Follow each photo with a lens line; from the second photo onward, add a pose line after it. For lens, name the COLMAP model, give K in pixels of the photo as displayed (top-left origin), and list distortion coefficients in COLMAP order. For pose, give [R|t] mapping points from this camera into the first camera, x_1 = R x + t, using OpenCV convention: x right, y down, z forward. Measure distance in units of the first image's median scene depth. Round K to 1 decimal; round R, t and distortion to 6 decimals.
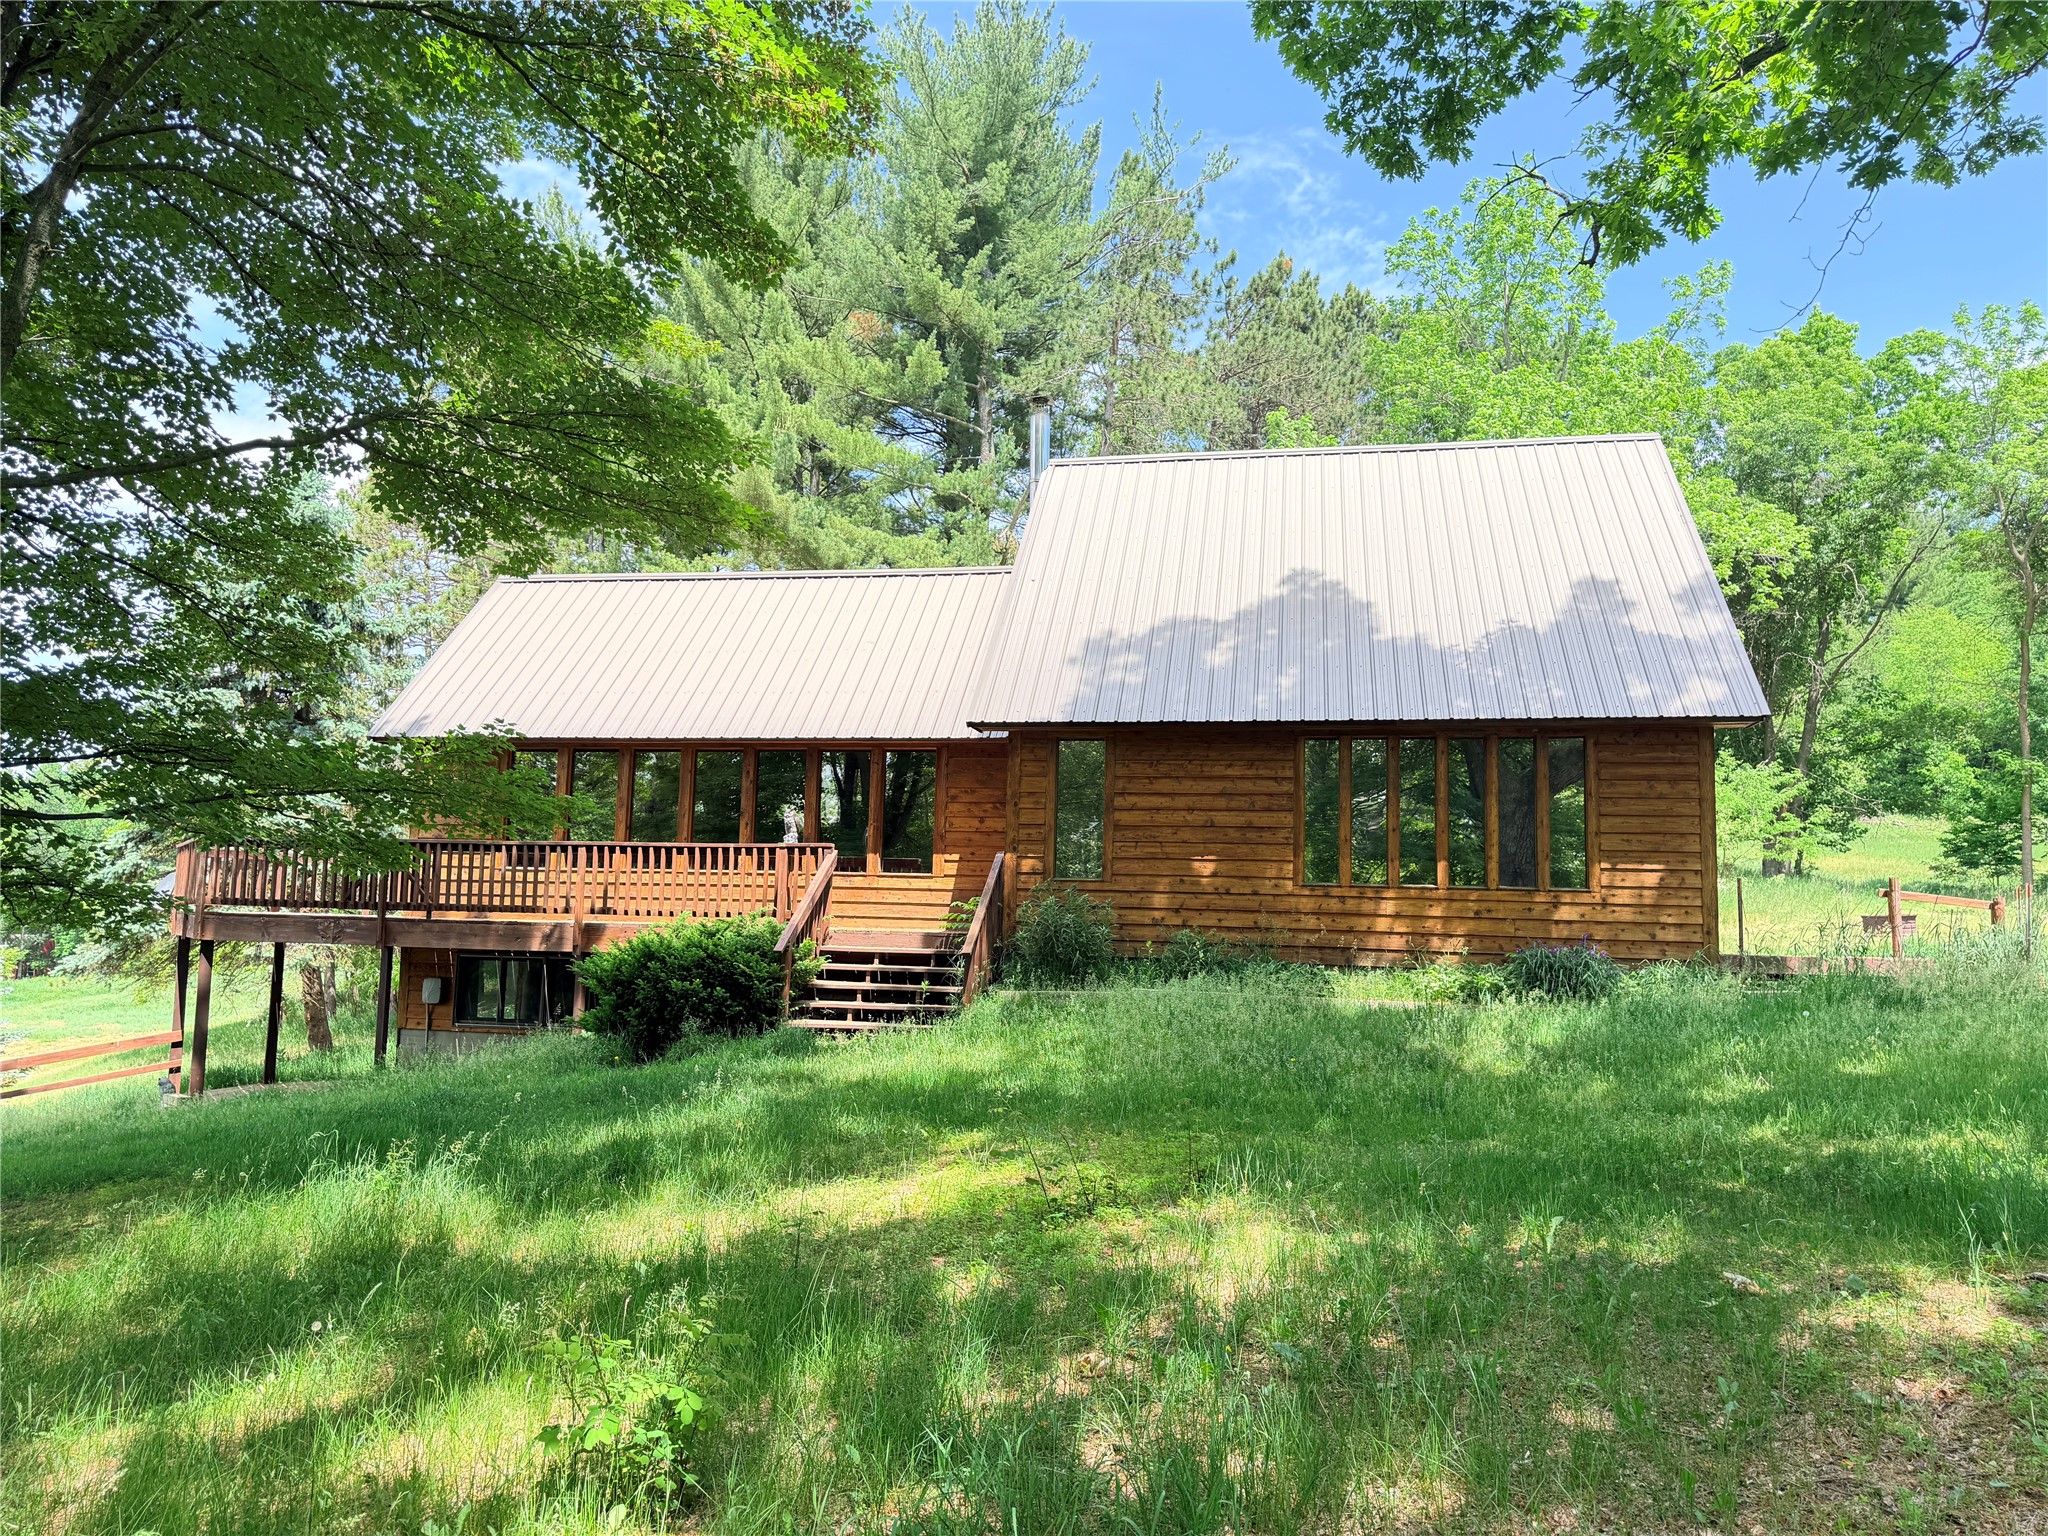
lens RADIAL K [[1435.1, 0, 1024.0], [0, 1435.1, 768.0], [0, 0, 1]] dist [0.054741, -0.011028]
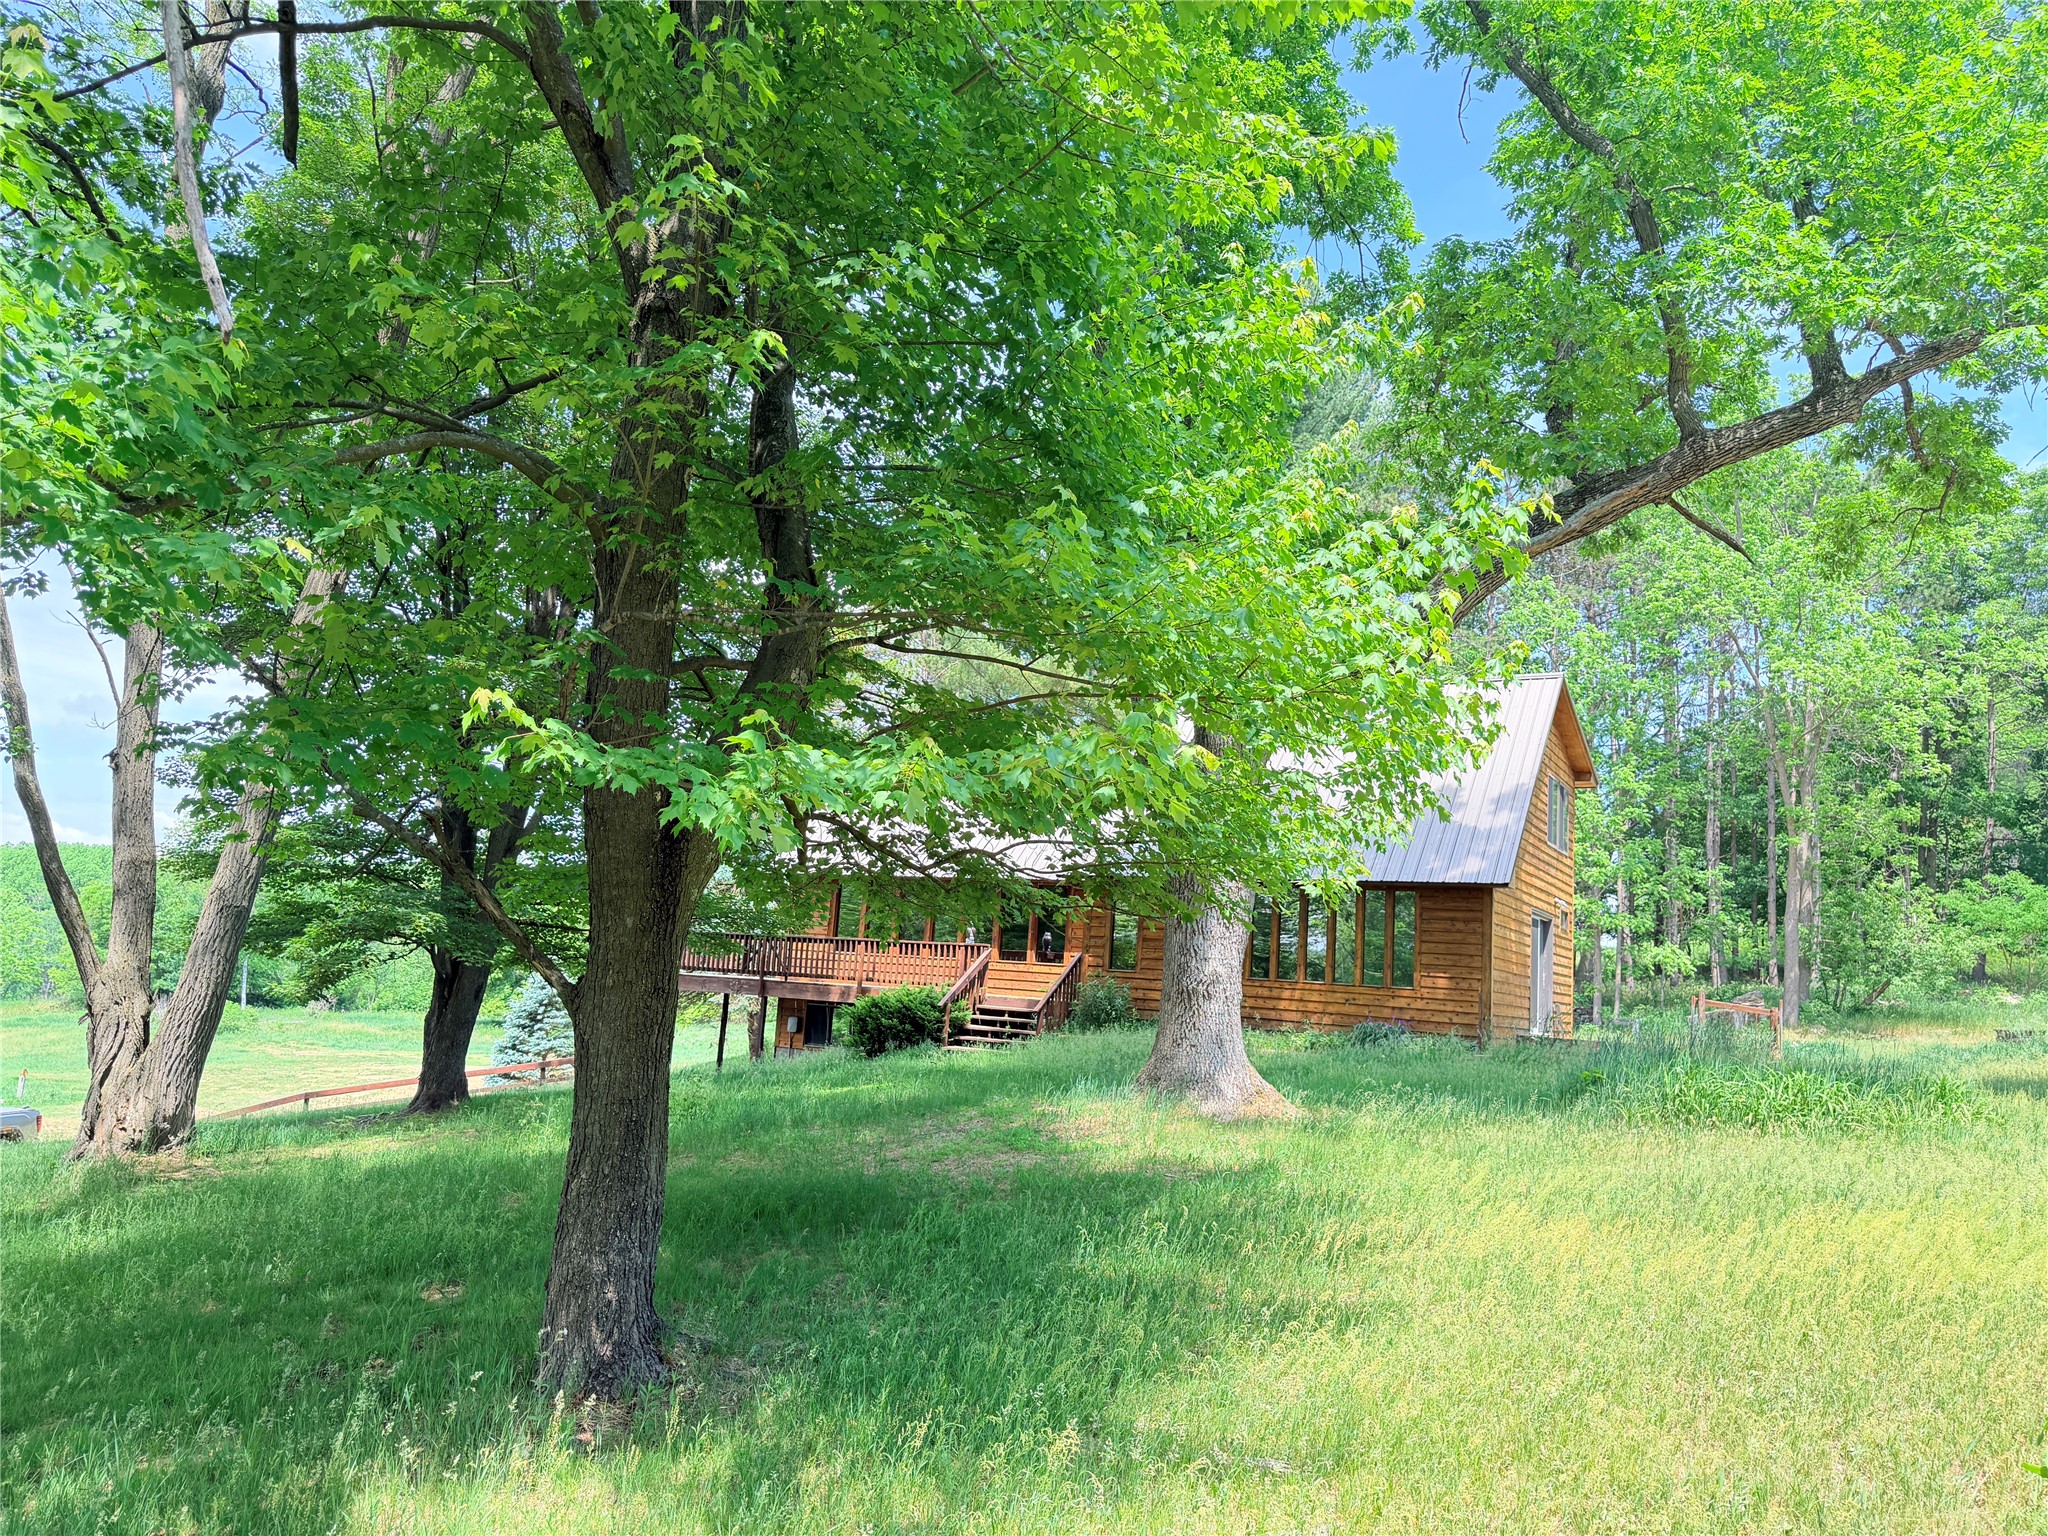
lens RADIAL K [[1435.1, 0, 1024.0], [0, 1435.1, 768.0], [0, 0, 1]] dist [0.054741, -0.011028]
pose [[0.949653, -0.011376, -0.313096, 0.431409], [-0.005507, 0.998580, -0.052987, -0.065435], [0.313254, 0.052043, 0.948242, -0.598447]]
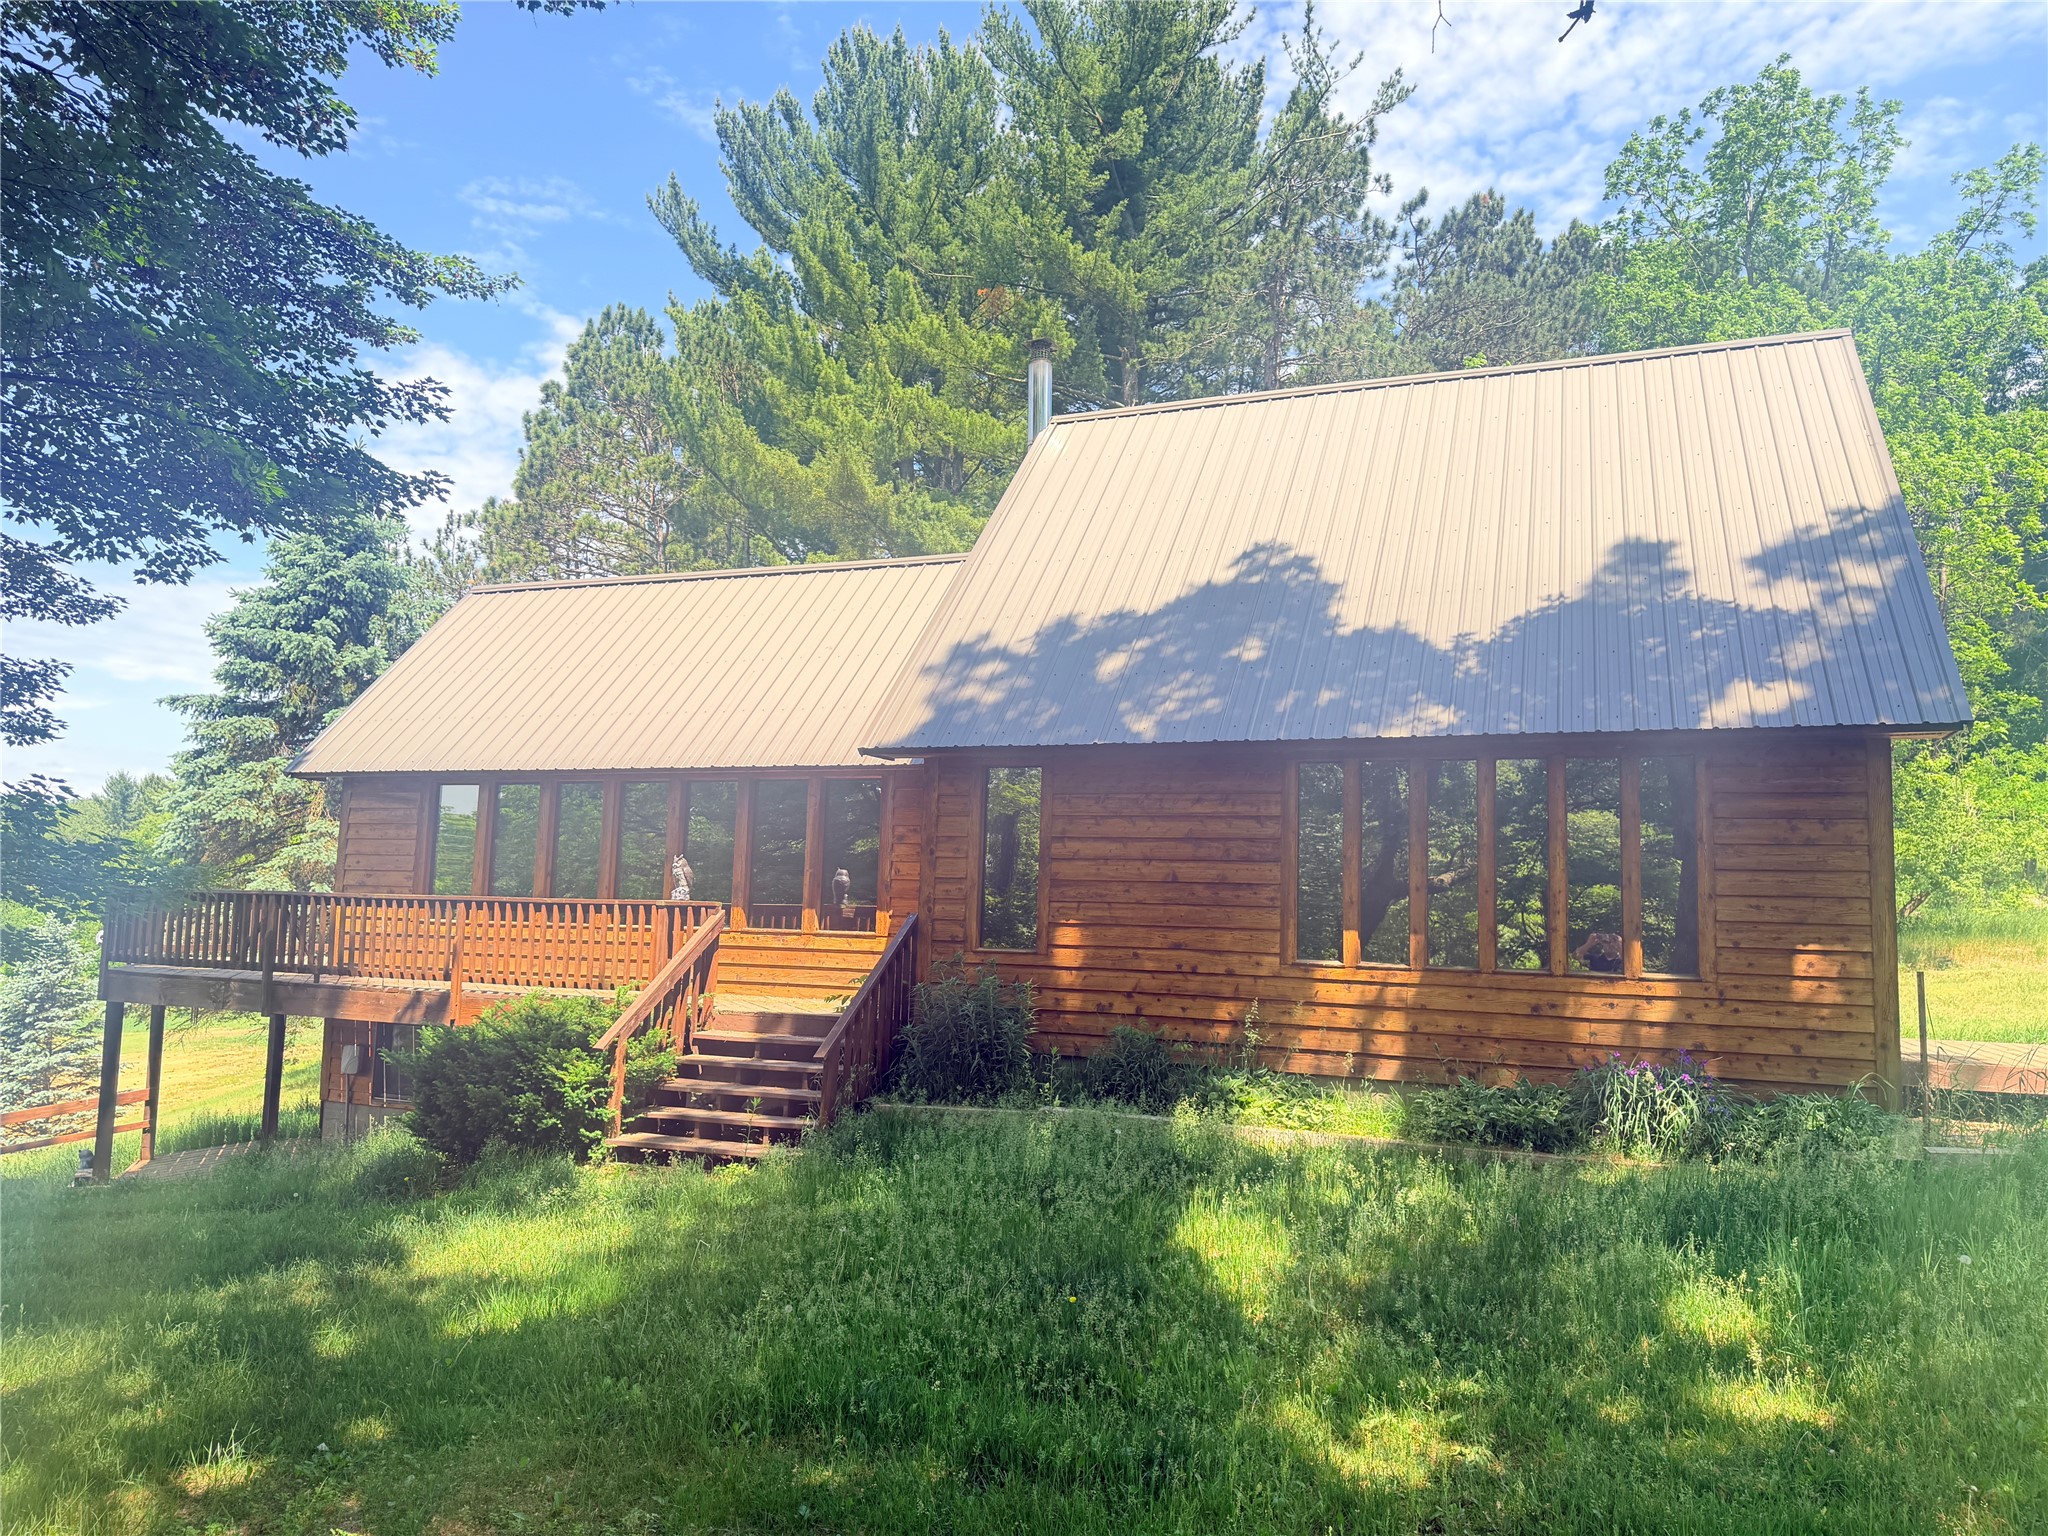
lens RADIAL K [[1435.1, 0, 1024.0], [0, 1435.1, 768.0], [0, 0, 1]] dist [0.054741, -0.011028]
pose [[0.985151, -0.017260, -0.170818, 0.169860], [0.018194, 0.999827, 0.003908, -0.021714], [0.170721, -0.006958, 0.985295, 0.229881]]
